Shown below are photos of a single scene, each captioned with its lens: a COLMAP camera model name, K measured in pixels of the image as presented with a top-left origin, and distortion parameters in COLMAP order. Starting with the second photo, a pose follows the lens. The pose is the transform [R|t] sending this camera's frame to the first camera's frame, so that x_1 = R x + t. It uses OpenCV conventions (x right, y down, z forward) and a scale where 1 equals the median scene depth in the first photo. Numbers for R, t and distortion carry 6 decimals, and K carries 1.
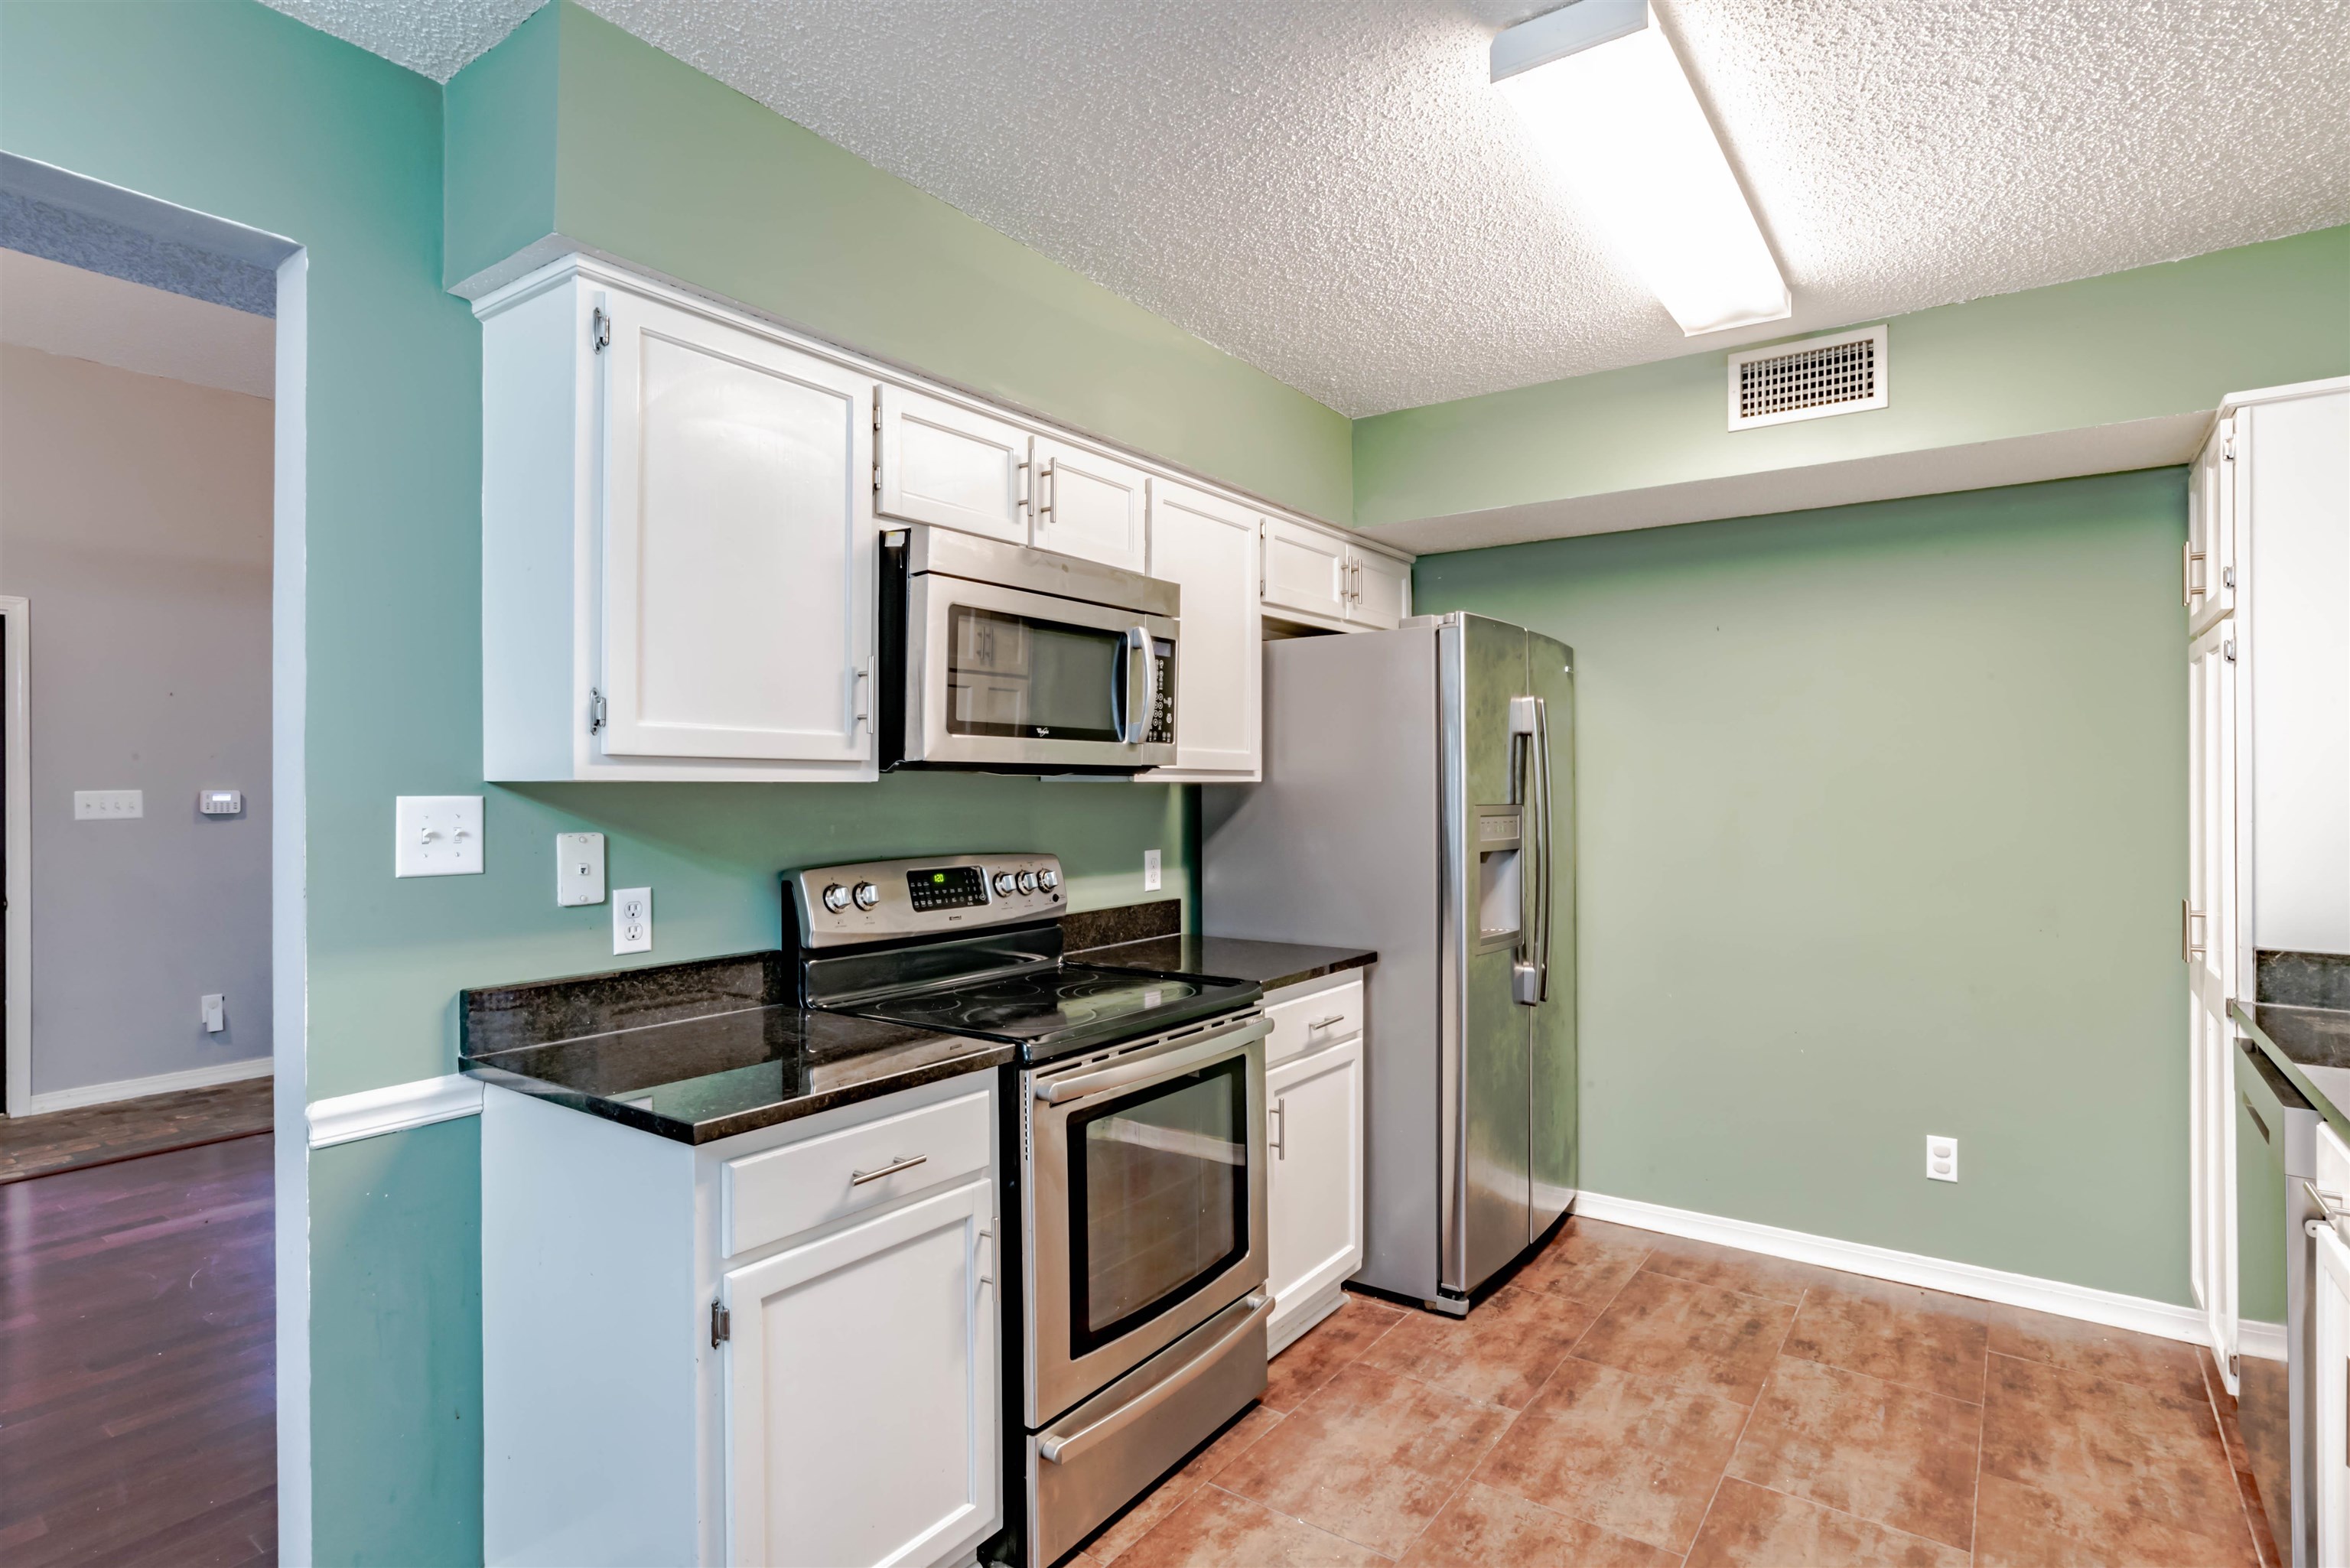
lens RADIAL K [[1193.9, 0, 1194.5], [0, 1193.9, 782.7], [0, 0, 1]] dist [-0.046539, 0.022881]
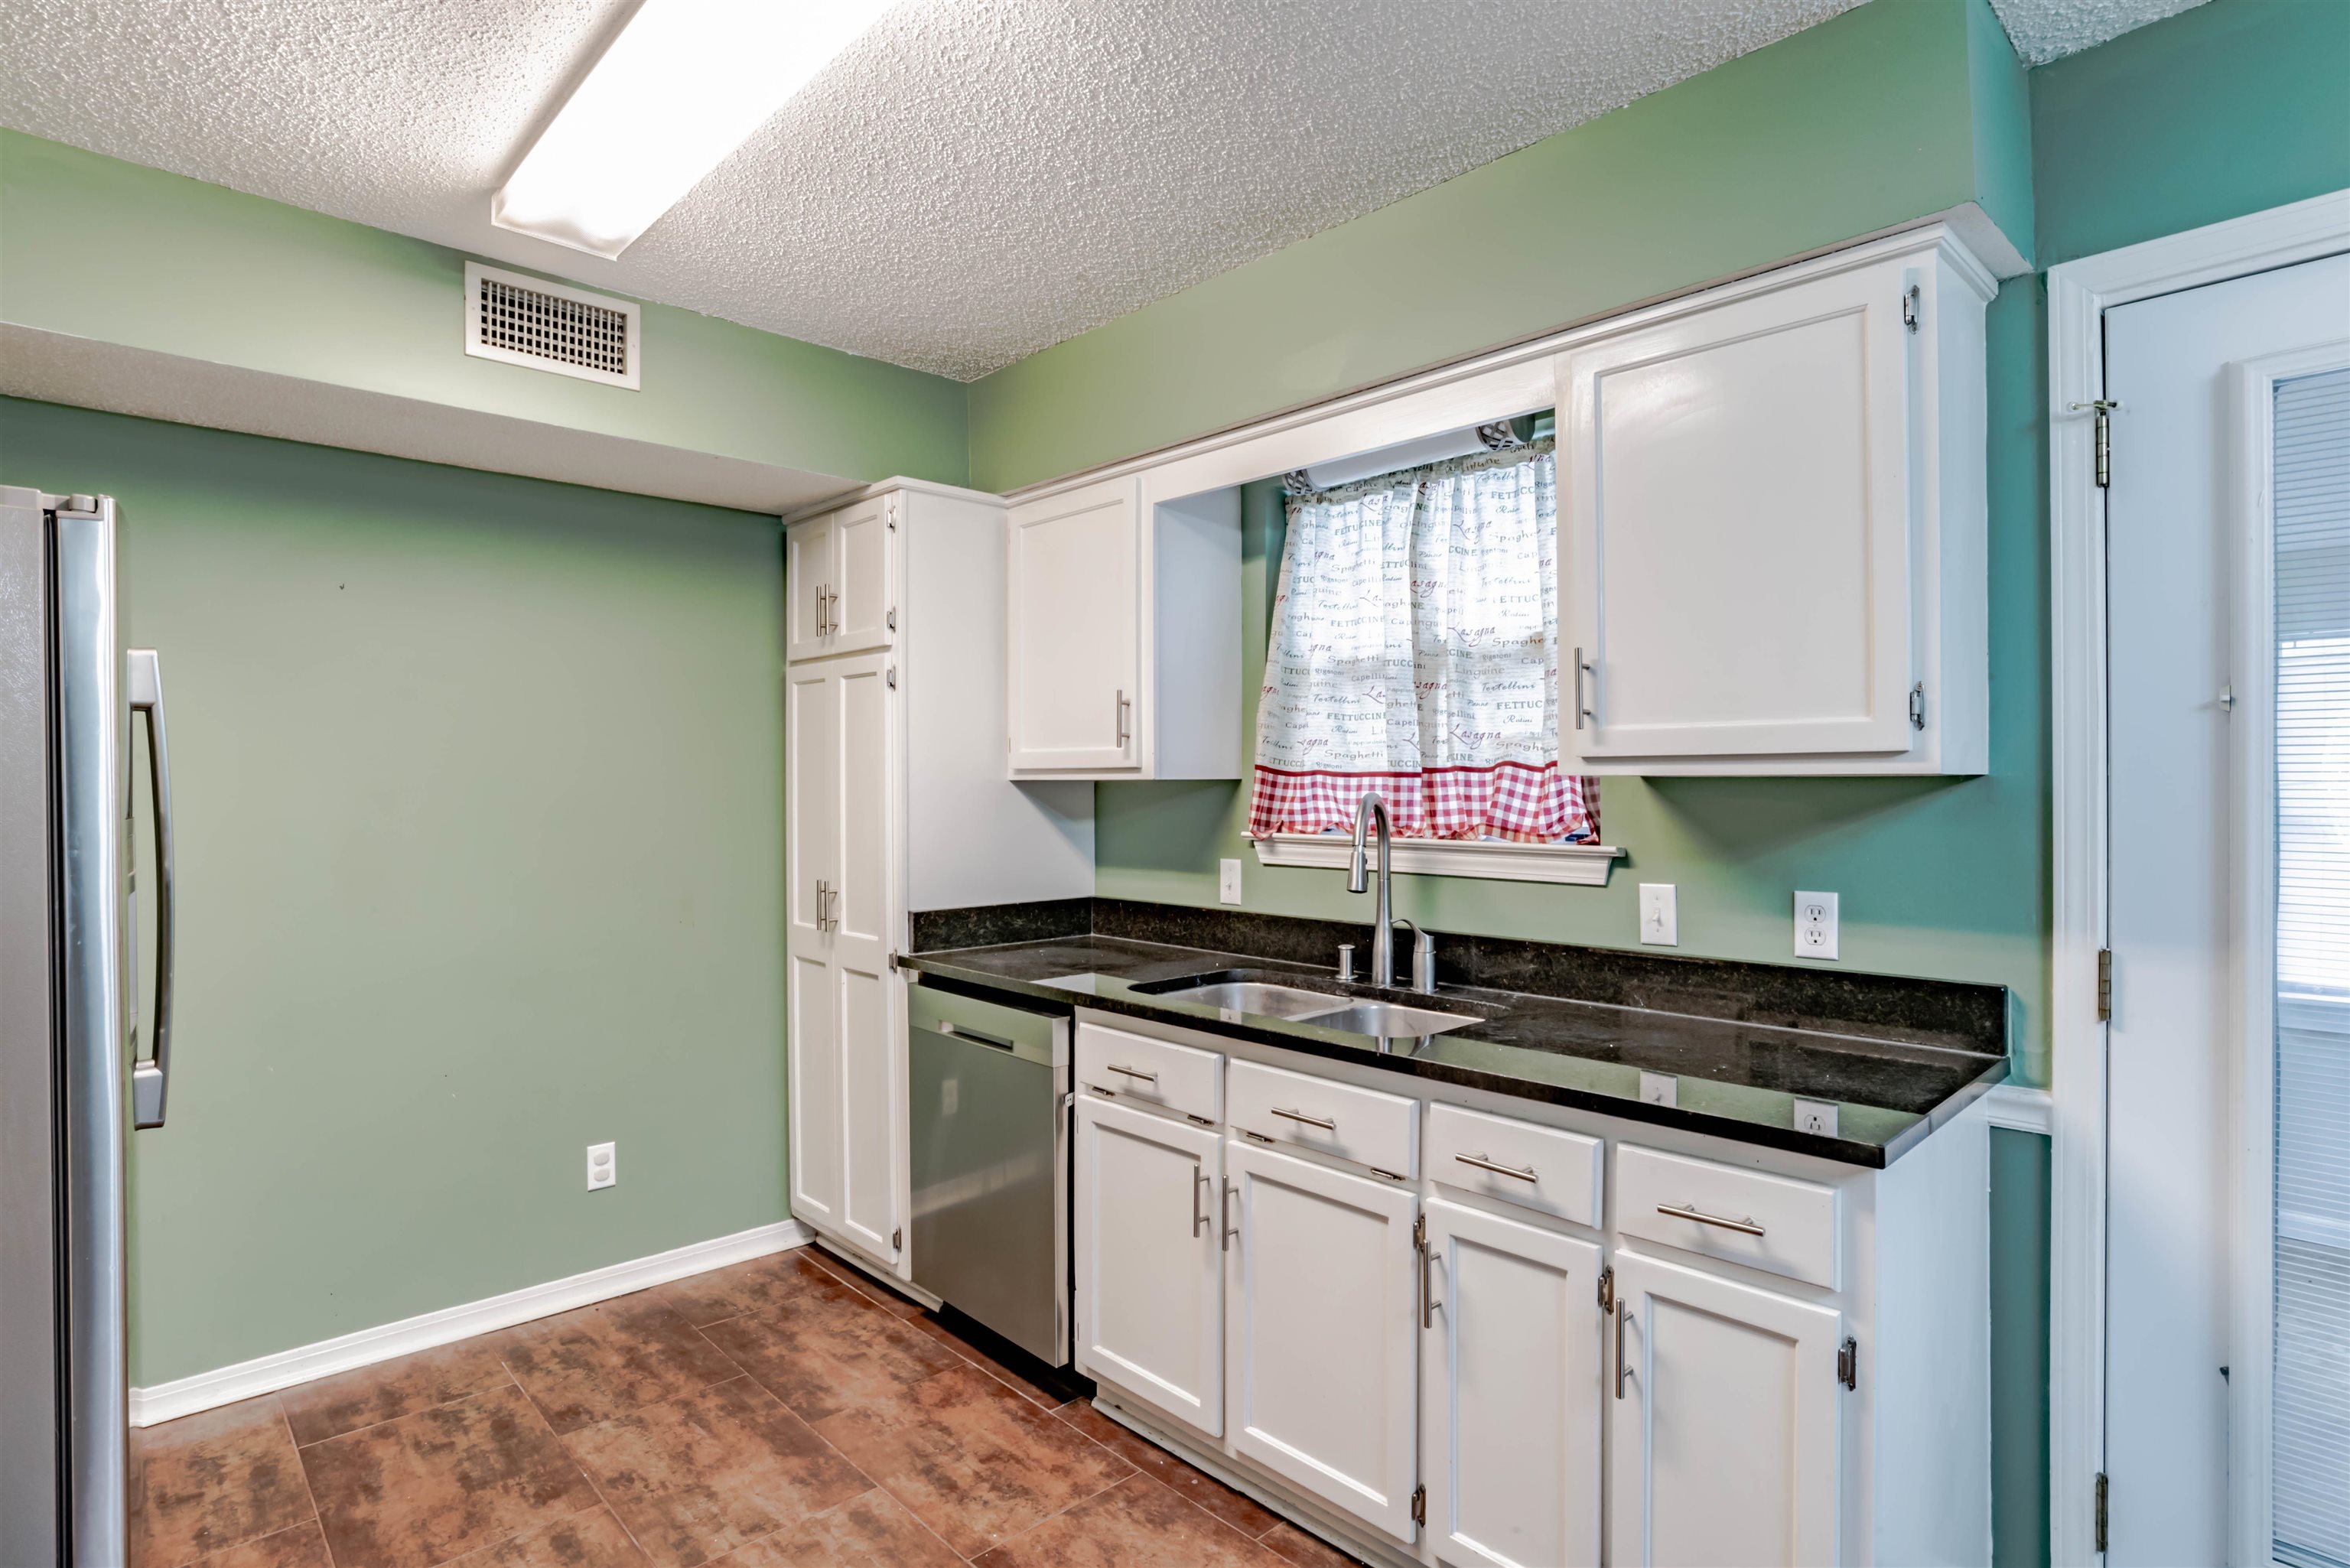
lens RADIAL K [[1193.9, 0, 1178.5], [0, 1193.9, 782.5], [0, 0, 1]] dist [-0.046539, 0.022881]
pose [[0.191186, -0.000705, 0.981554, -0.277716], [0.001660, 0.999999, 0.000395, 0.000025], [-0.981552, 0.001554, 0.191187, 0.393863]]
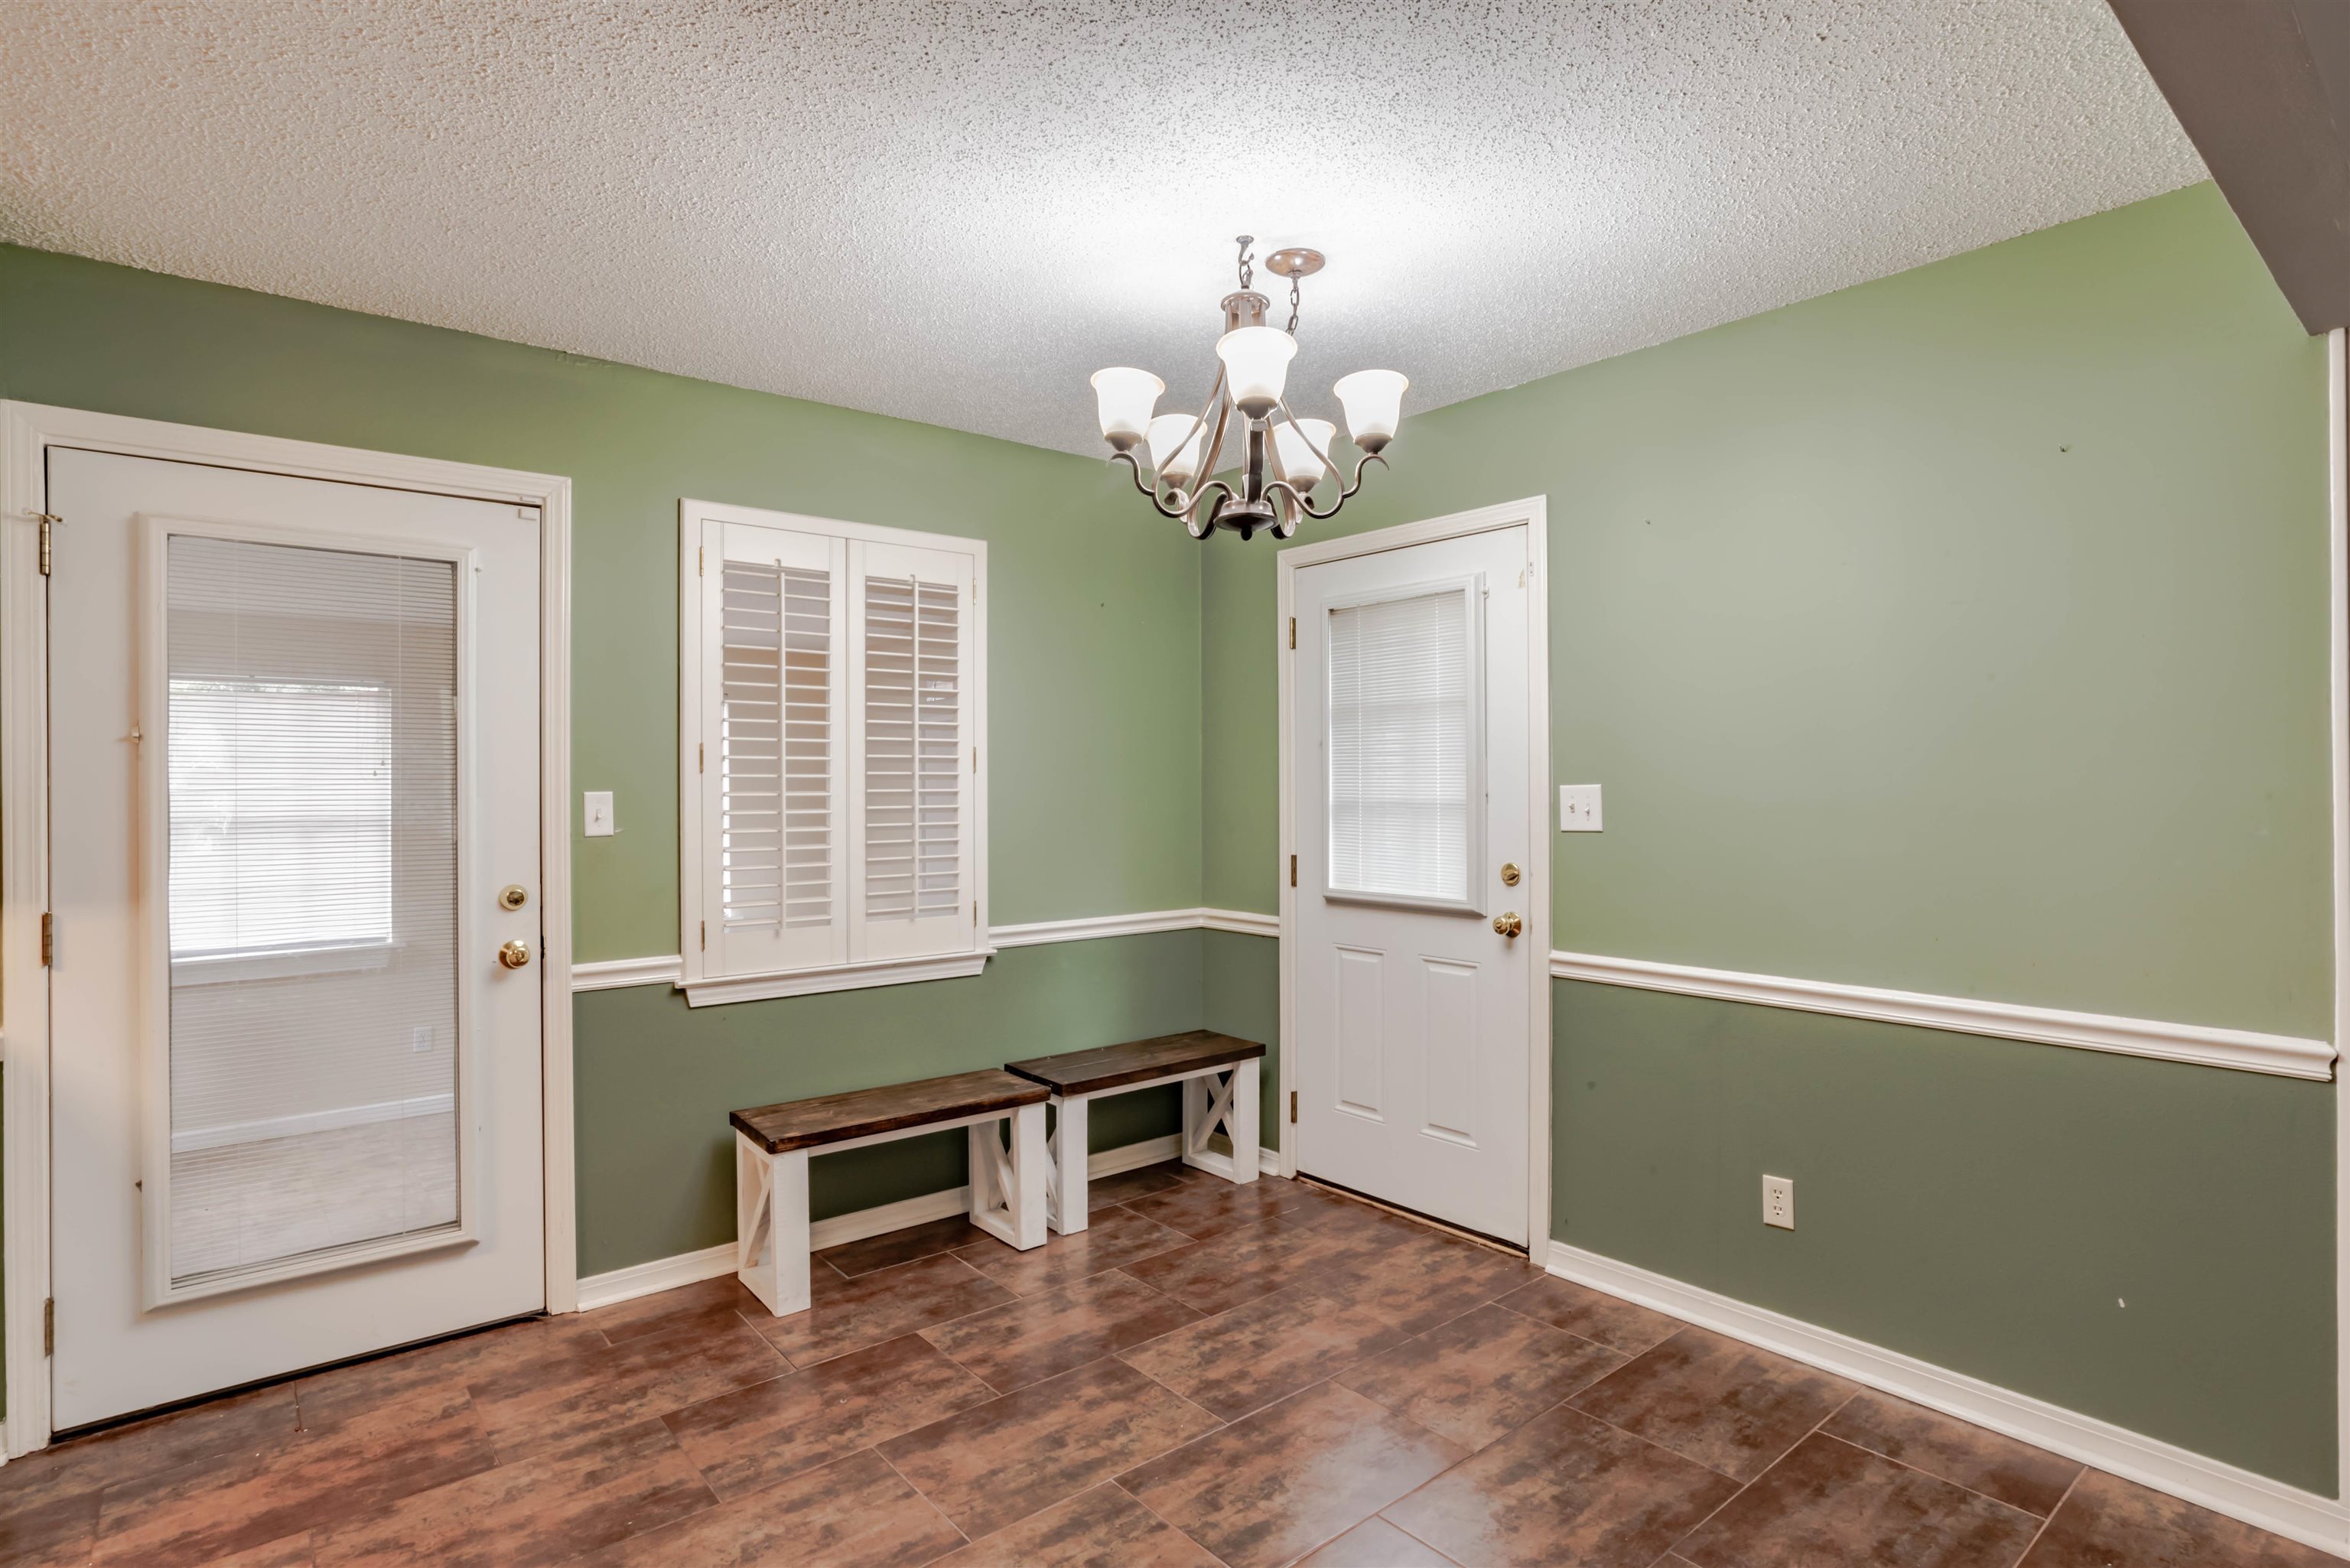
lens RADIAL K [[1193.9, 0, 1192.2], [0, 1193.9, 790.2], [0, 0, 1]] dist [-0.046539, 0.022881]
pose [[-0.965615, 0.005782, 0.259912, -0.610493], [0.006250, 0.999980, 0.000977, 0.005118], [-0.259901, 0.002568, -0.965632, 0.640468]]
